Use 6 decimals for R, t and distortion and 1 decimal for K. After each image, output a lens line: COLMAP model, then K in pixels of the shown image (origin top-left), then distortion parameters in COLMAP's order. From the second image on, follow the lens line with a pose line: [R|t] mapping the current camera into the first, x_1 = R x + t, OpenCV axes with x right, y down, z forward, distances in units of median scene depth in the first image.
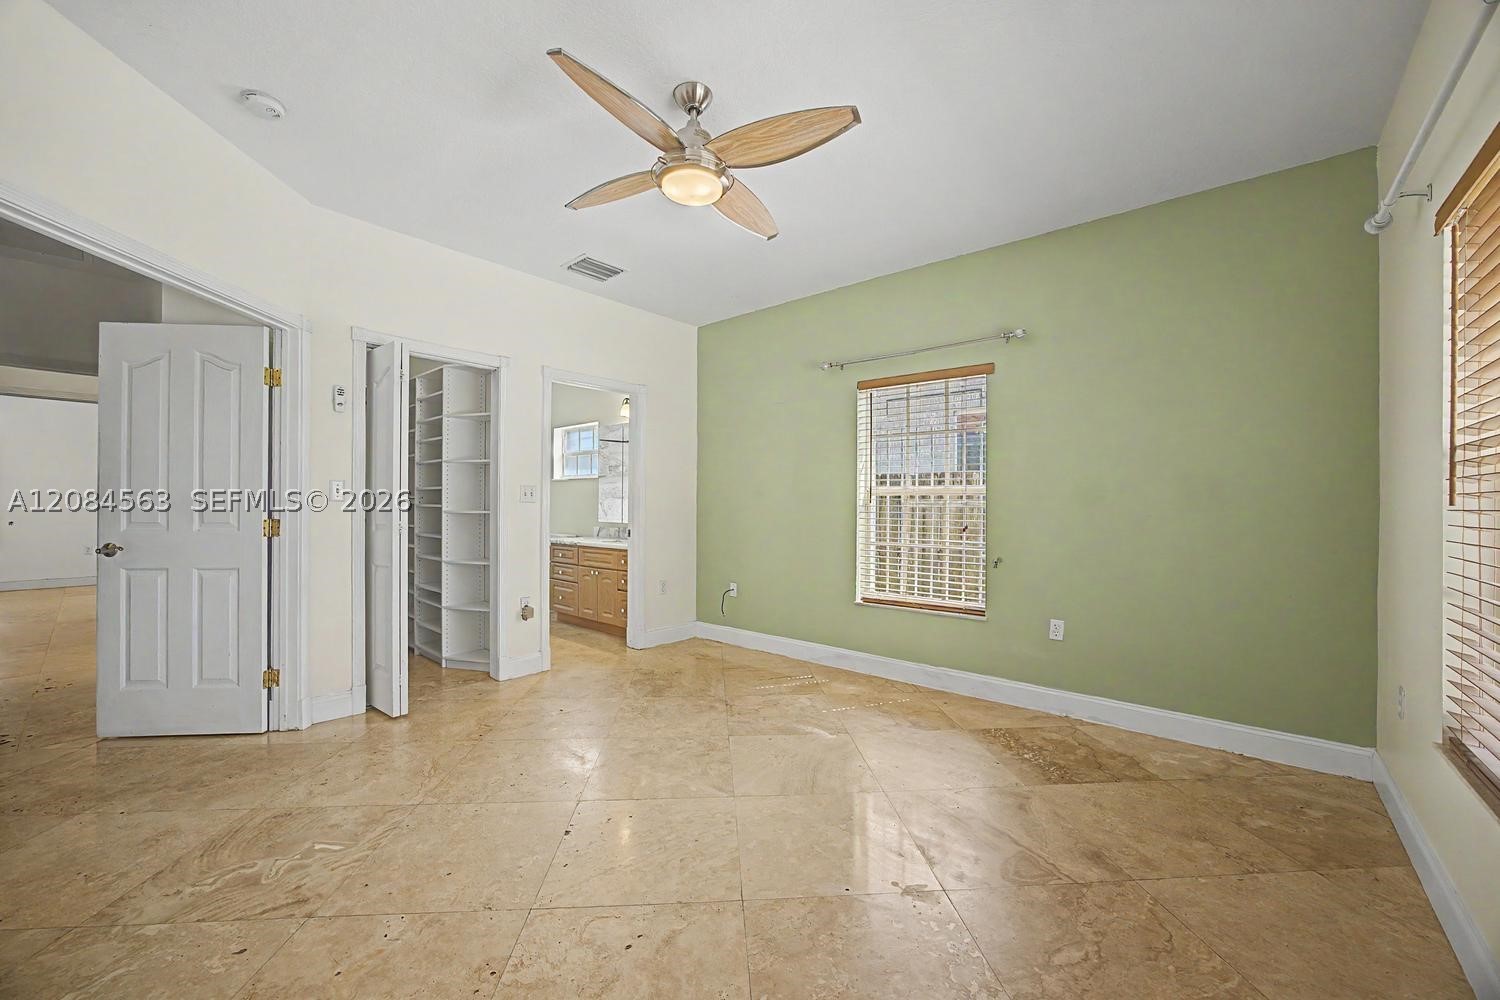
lens RADIAL K [[593.7, 0, 748.0], [0, 593.7, 498.9], [0, 0, 1]] dist [-0.027670, 0.009154]
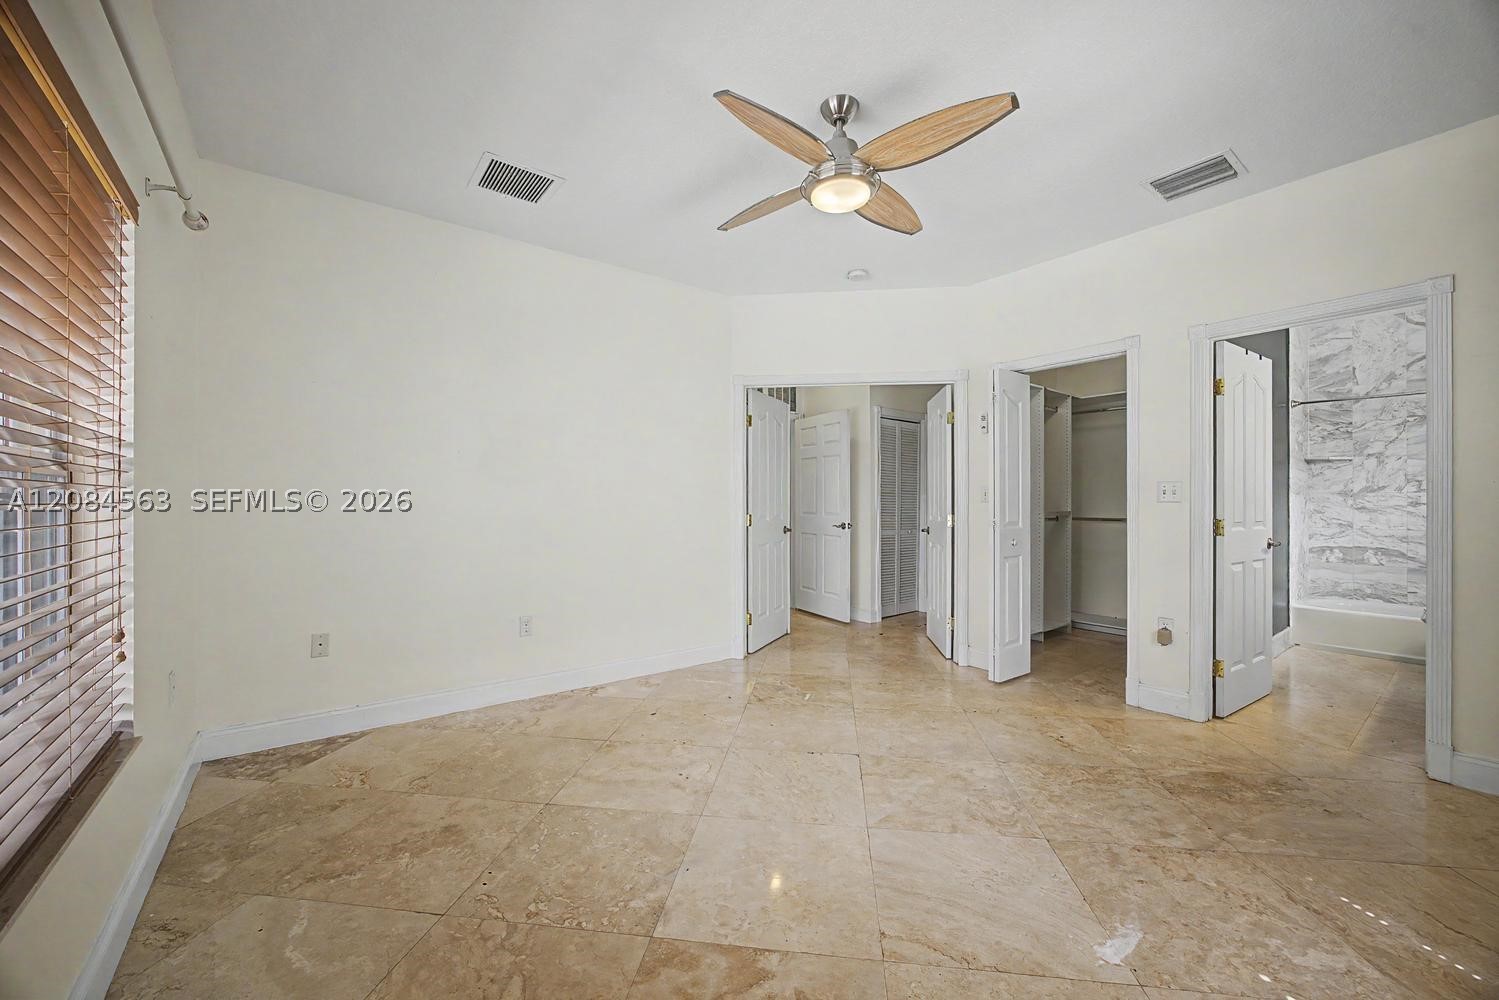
lens RADIAL K [[580.6, 0, 748.1], [0, 580.6, 502.5], [0, 0, 1]] dist [-0.025791, 0.008772]
pose [[-0.222871, -0.007204, -0.974821, 0.592069], [0.010348, 0.999899, -0.009755, 0.009192], [0.974793, -0.012262, -0.222774, 0.689221]]
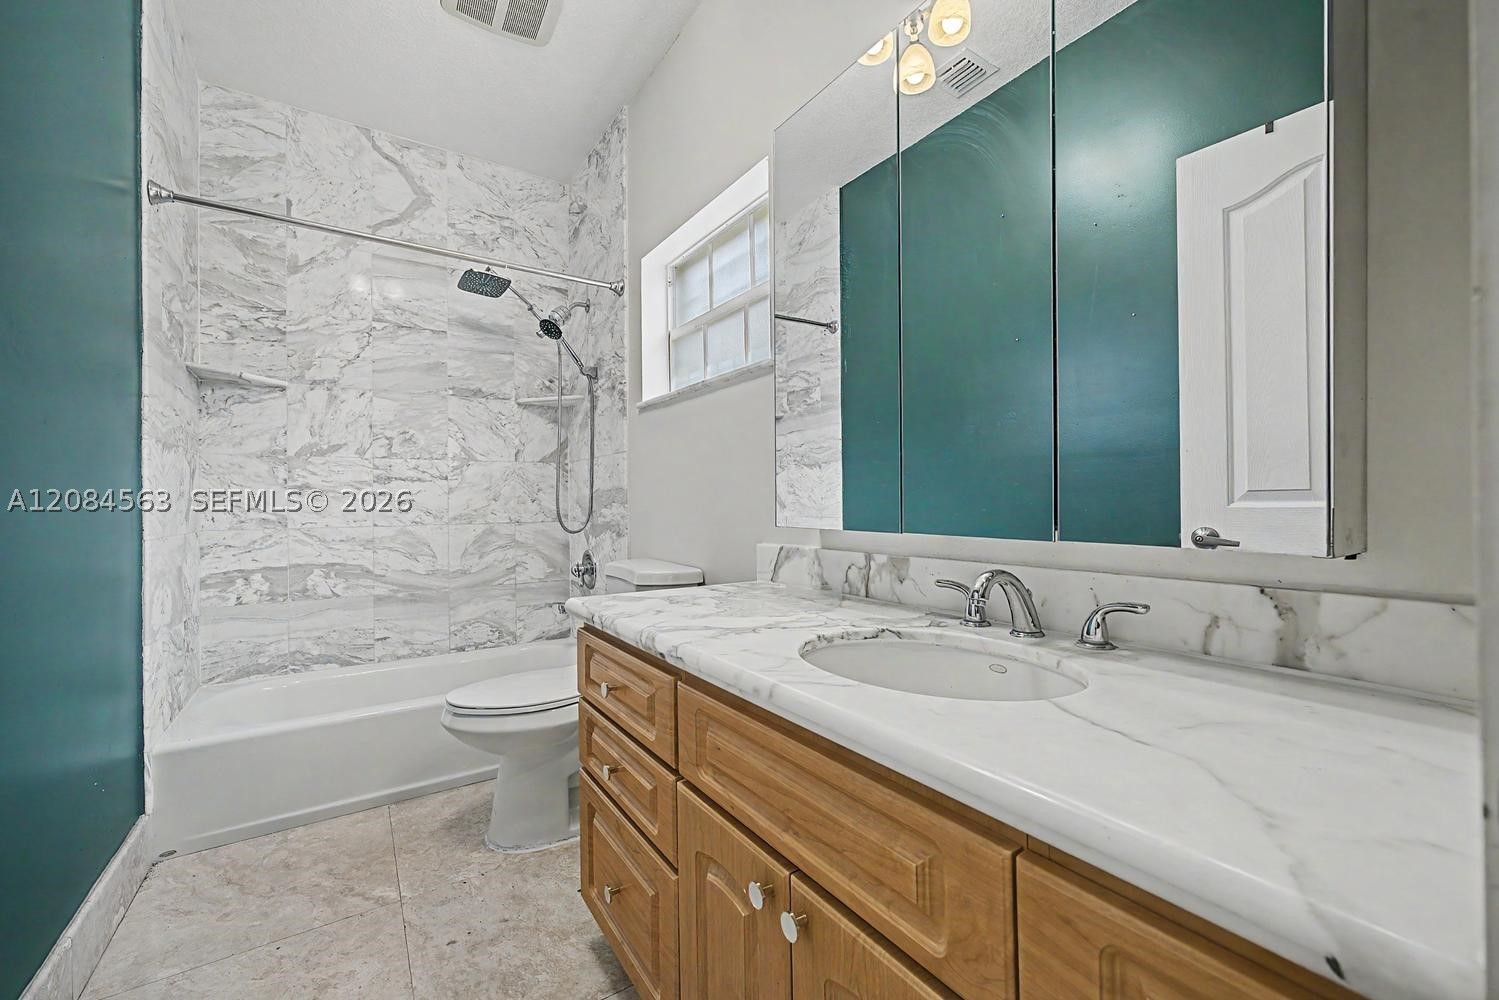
lens RADIAL K [[593.8, 0, 755.8], [0, 593.8, 500.4], [0, 0, 1]] dist [-0.029894, 0.013663]
pose [[0.966915, -0.017176, -0.254519, -0.326464], [0.019569, 0.999785, 0.006876, 0.045037], [0.254346, -0.011630, 0.967043, 1.254646]]
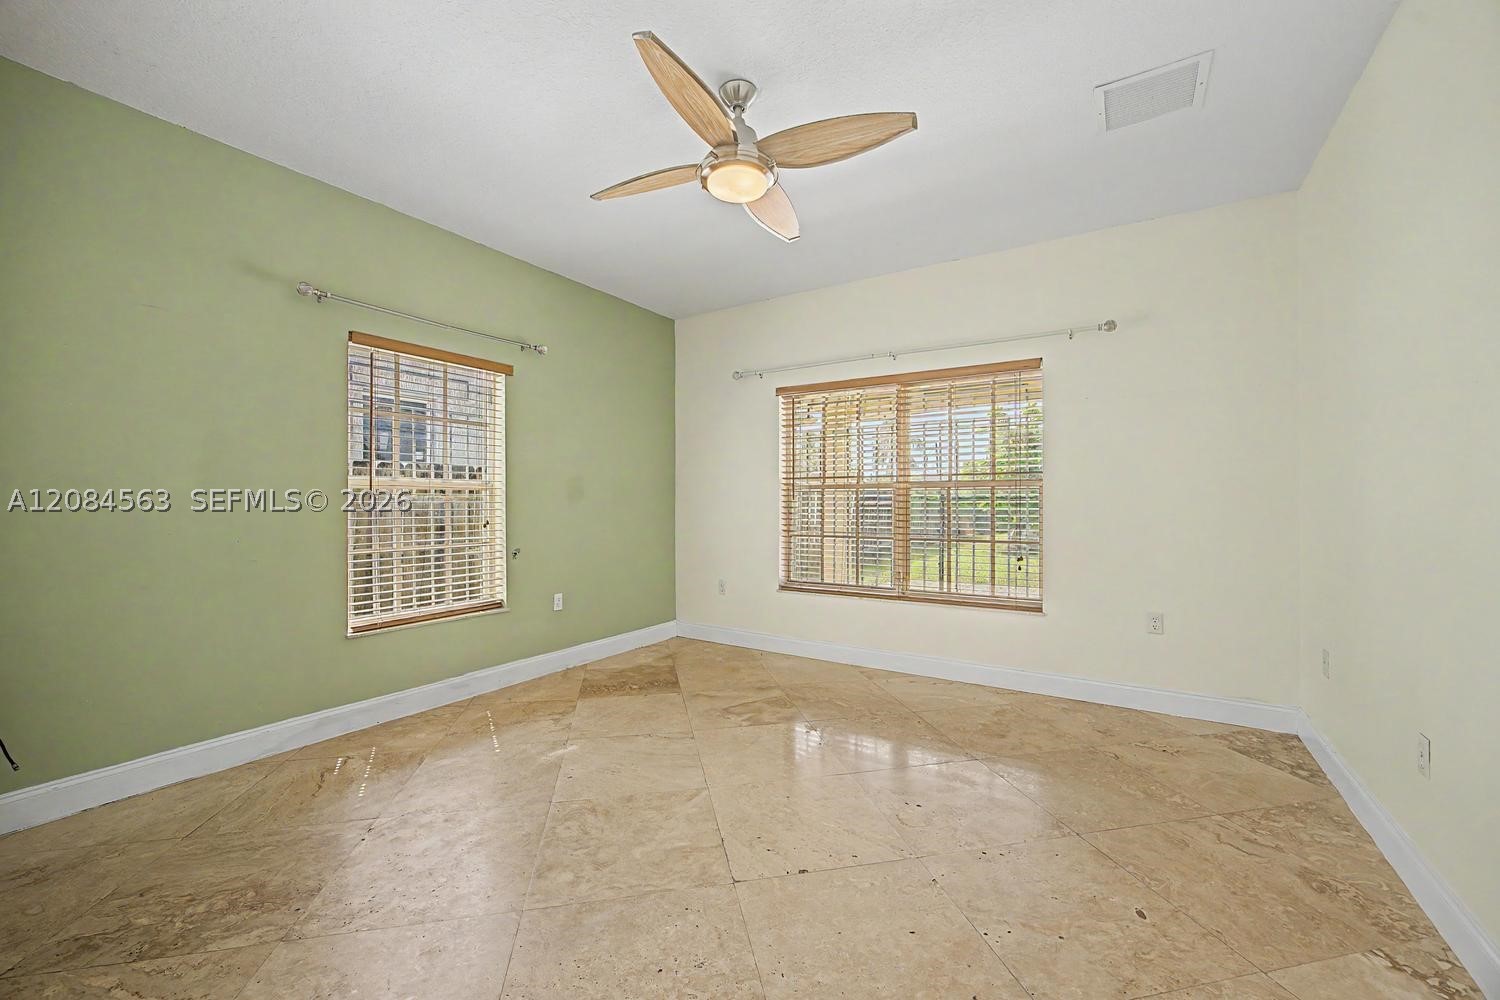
lens RADIAL K [[586.0, 0, 772.4], [0, 586.0, 496.5], [0, 0, 1]] dist [-0.001089, 0.000029]
pose [[-0.152967, -0.002549, 0.988228, -0.703082], [-0.011550, 0.999933, 0.000791, -0.002395], [-0.988164, -0.011293, -0.152987, 0.706781]]
